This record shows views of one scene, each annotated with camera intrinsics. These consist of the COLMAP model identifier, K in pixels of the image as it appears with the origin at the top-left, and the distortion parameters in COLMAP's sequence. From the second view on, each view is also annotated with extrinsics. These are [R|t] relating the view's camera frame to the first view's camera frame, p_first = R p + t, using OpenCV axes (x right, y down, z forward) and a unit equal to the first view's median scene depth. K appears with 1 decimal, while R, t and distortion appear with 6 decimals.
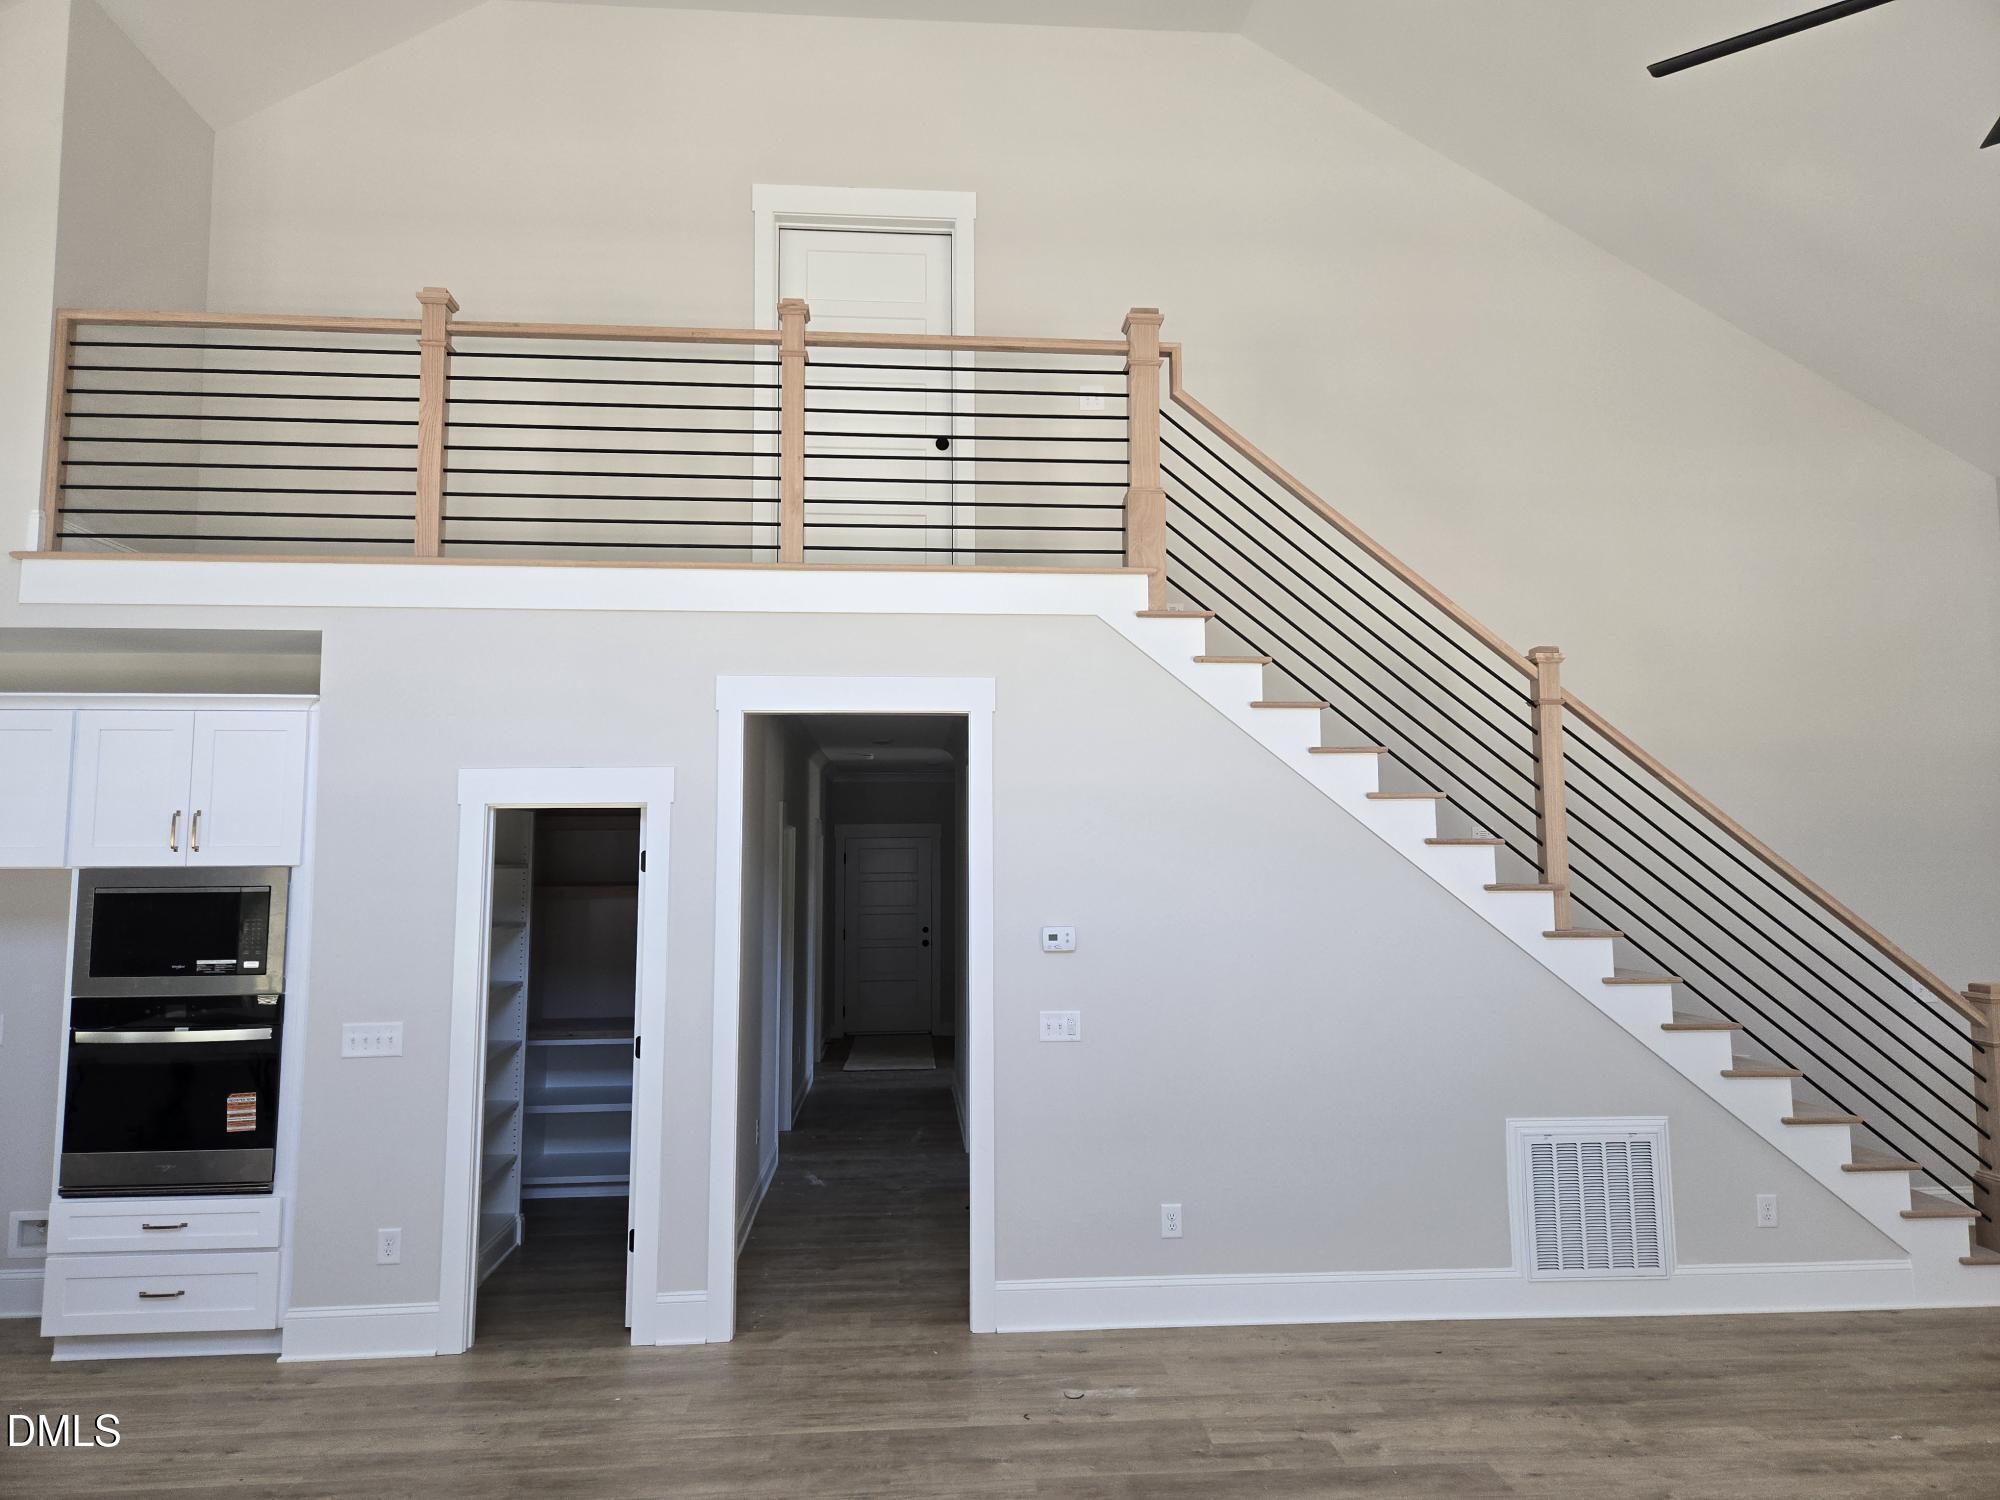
lens RADIAL K [[1325.0, 0, 992.5], [0, 1325.0, 746.6], [0, 0, 1]] dist [0.066508, -0.054467]
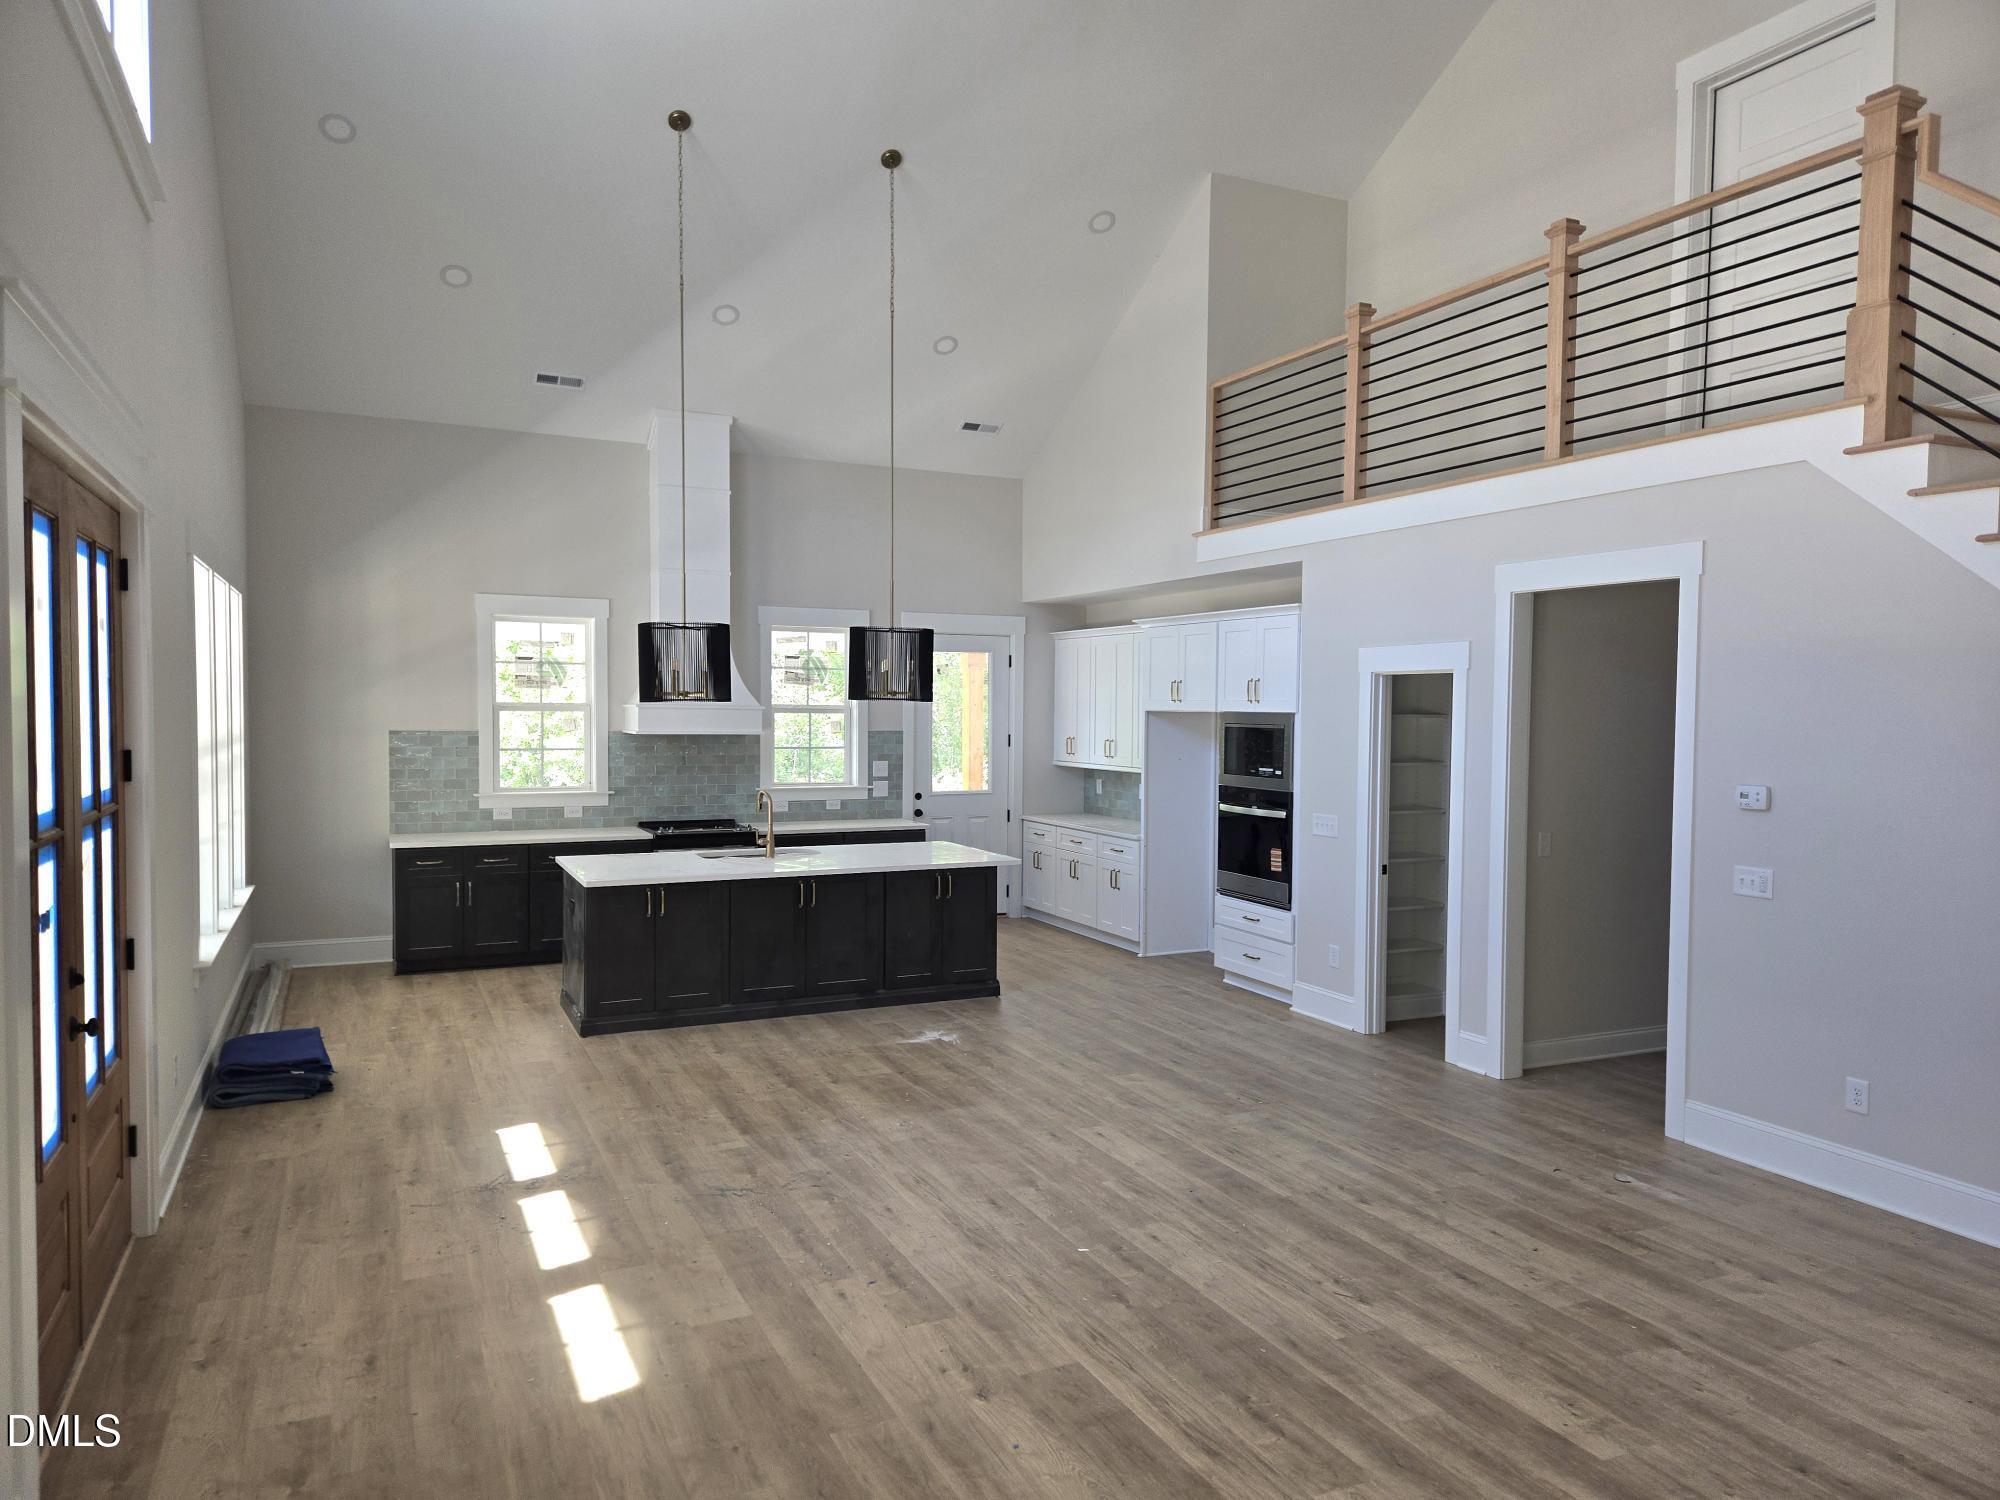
lens RADIAL K [[1325.0, 0, 992.5], [0, 1325.0, 746.6], [0, 0, 1]] dist [0.066508, -0.054467]
pose [[0.357008, 0.039049, -0.933285, 0.826192], [0.080497, 0.994123, 0.072387, -0.013749], [0.930627, -0.100969, 0.351766, 0.112006]]
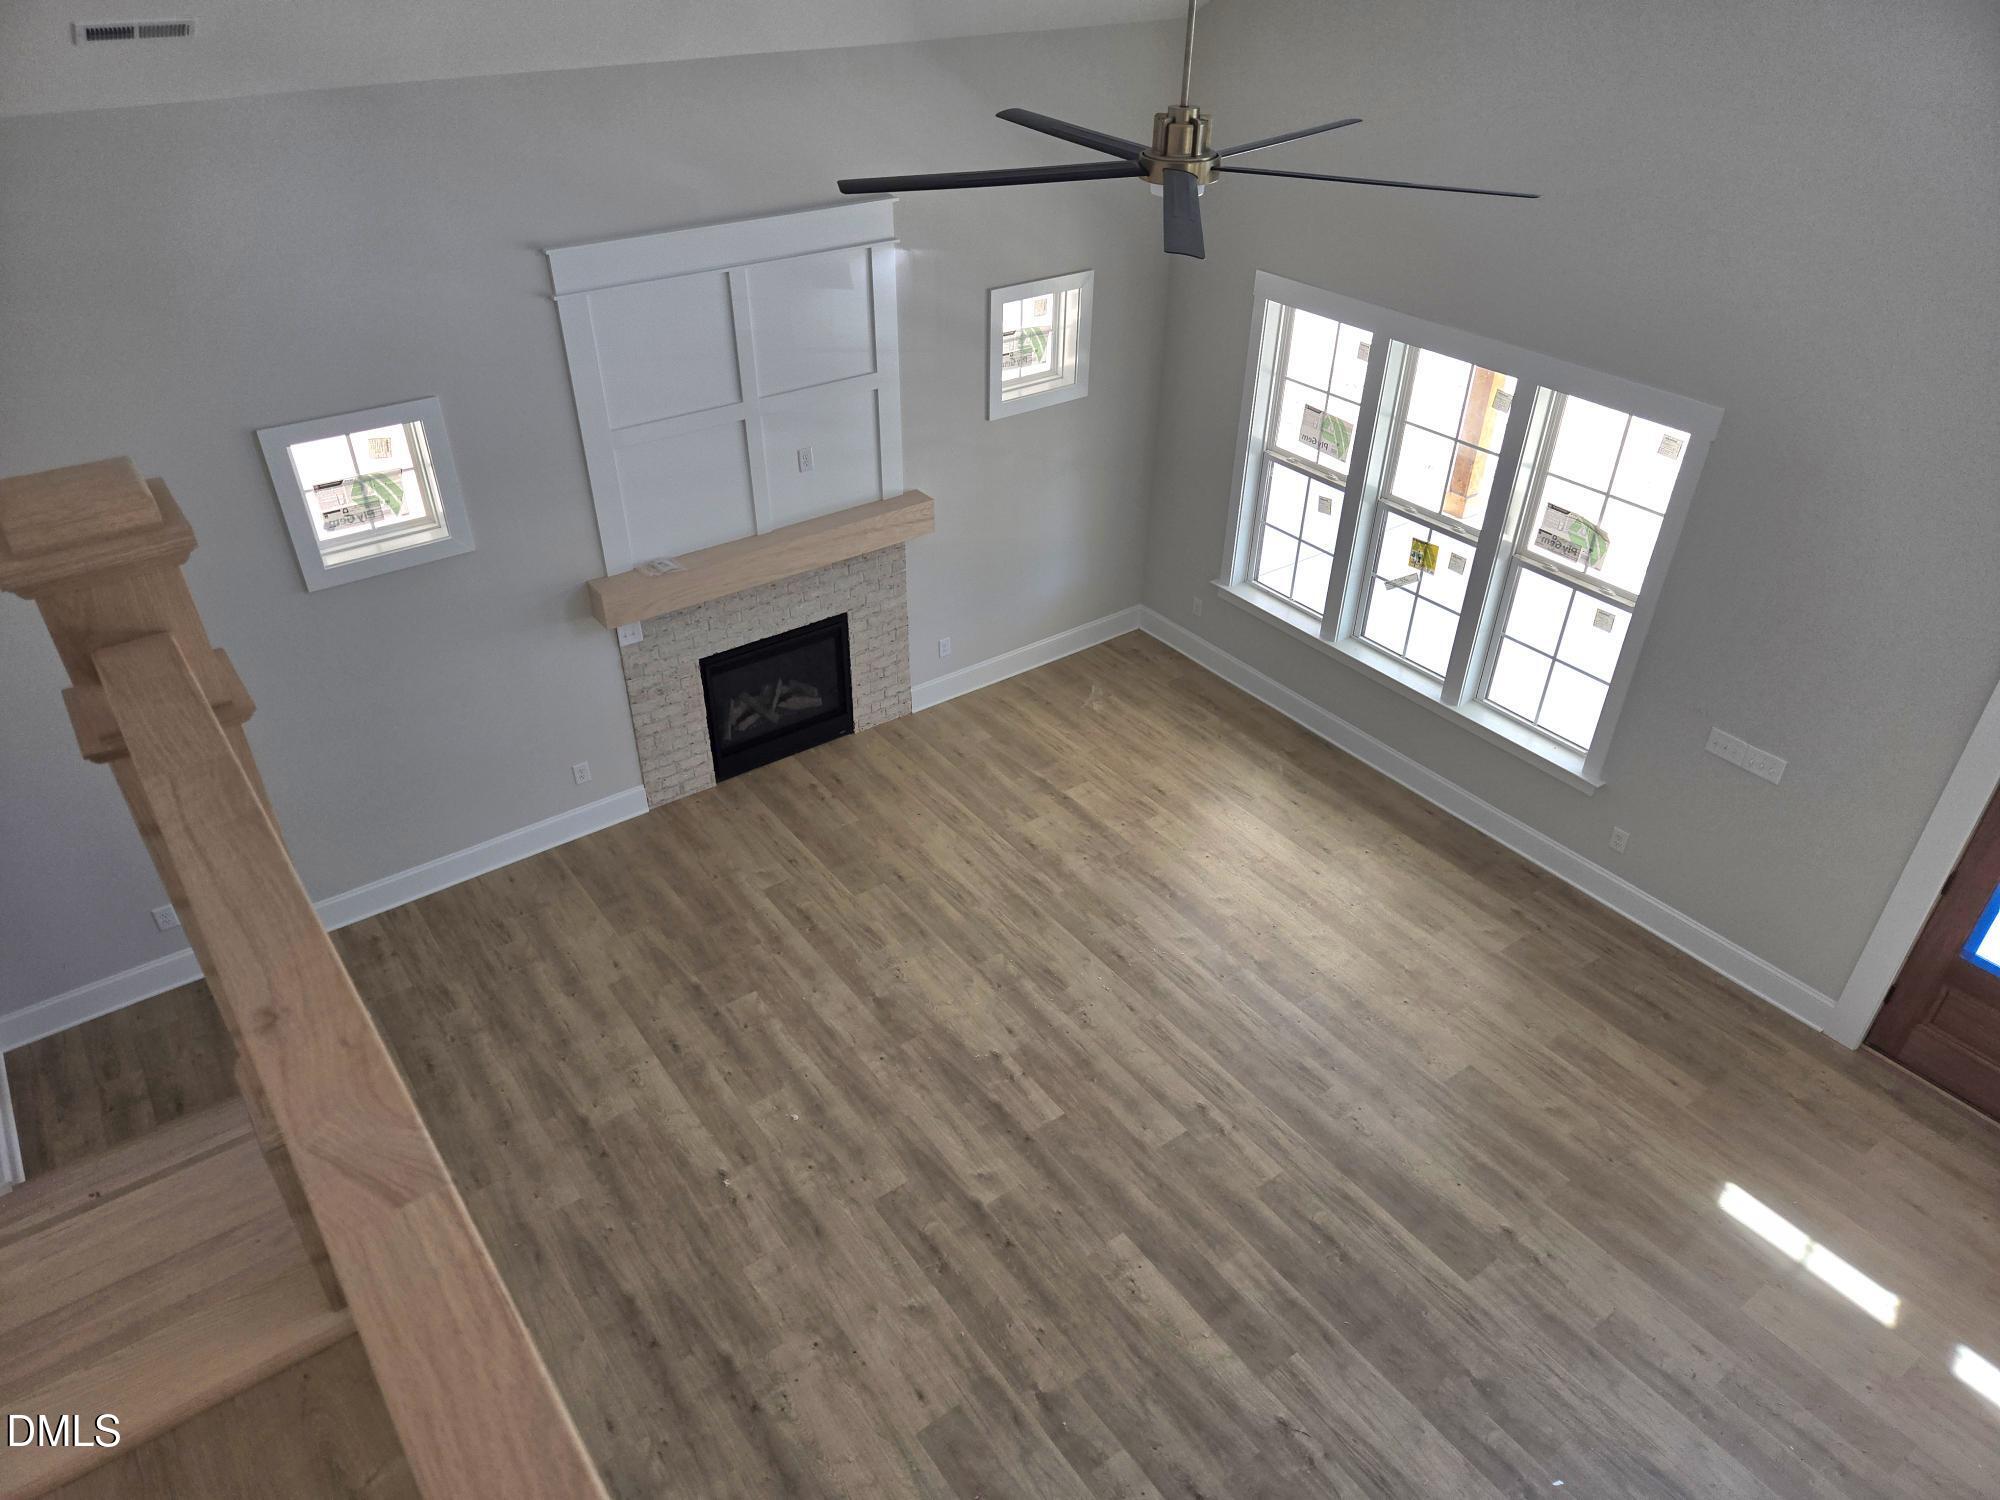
lens RADIAL K [[1340.3, 0, 976.0], [0, 1340.3, 754.1], [0, 0, 1]] dist [0.072123, -0.055002]
pose [[-0.520842, -0.480345, 0.705685, -0.161402], [-0.083249, 0.851306, 0.518023, -0.463891], [-0.849584, 0.211061, -0.483384, 1.102256]]
